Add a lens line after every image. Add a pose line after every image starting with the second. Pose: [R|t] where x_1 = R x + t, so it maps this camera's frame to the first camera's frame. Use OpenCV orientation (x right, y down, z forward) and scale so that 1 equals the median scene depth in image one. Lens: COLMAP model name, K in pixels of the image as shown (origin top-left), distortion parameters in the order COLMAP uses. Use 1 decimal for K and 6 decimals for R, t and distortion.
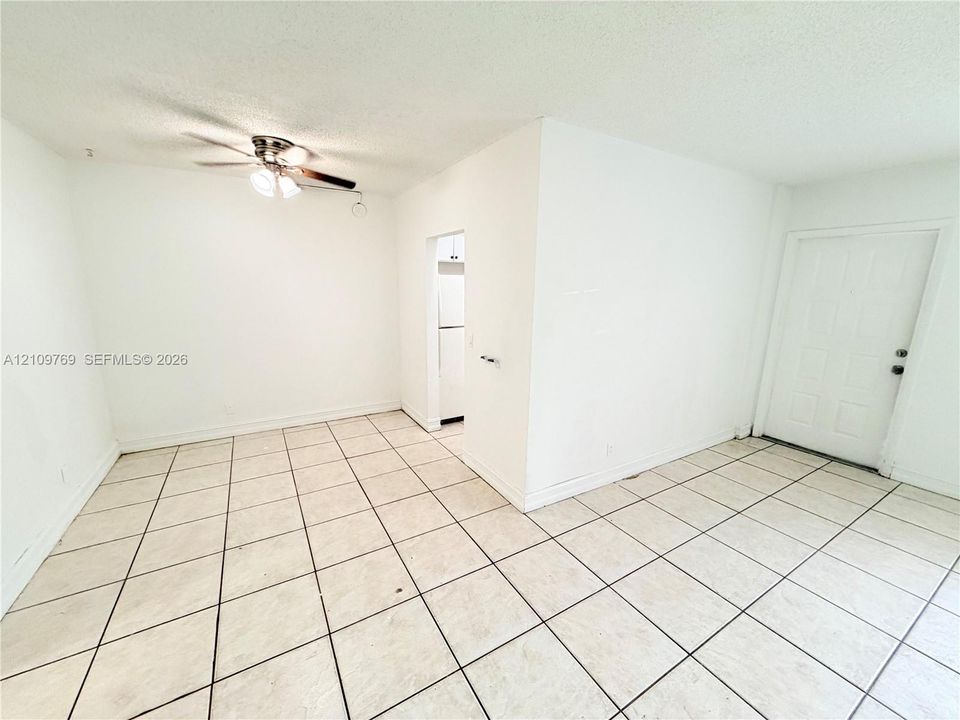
lens RADIAL K [[381.1, 0, 477.2], [0, 381.1, 361.4], [0, 0, 1]] dist [0.000131, -0.000196]
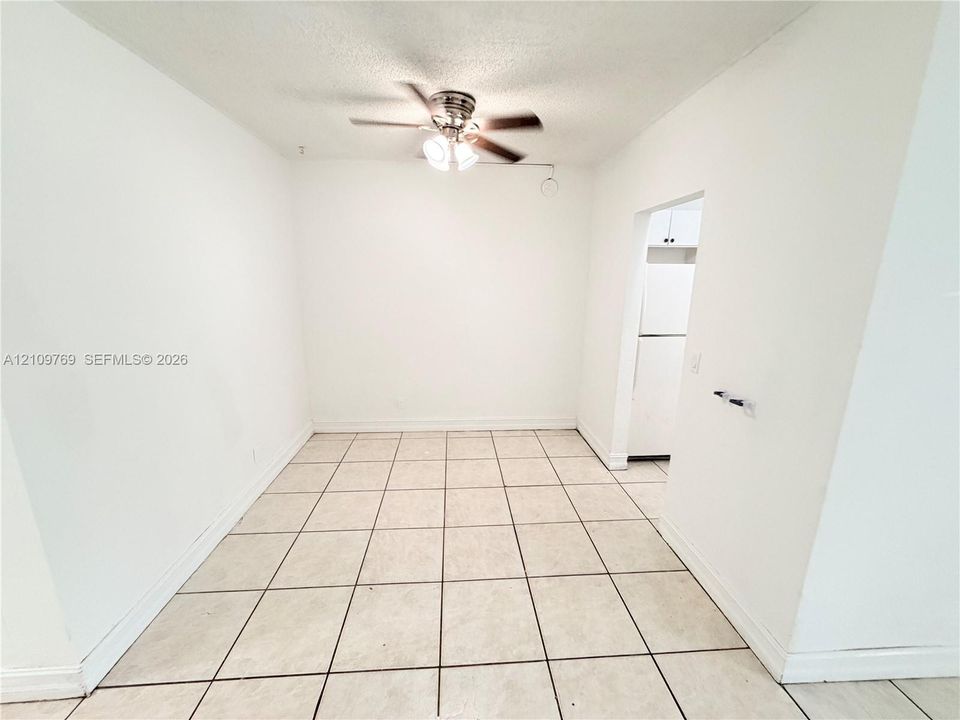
lens RADIAL K [[381.1, 0, 477.2], [0, 381.1, 361.4], [0, 0, 1]] dist [0.000131, -0.000196]
pose [[0.892284, 0.096627, -0.441012, -0.057652], [-0.090231, 0.995288, 0.035510, -0.041947], [0.442365, 0.008107, 0.896798, 0.228219]]
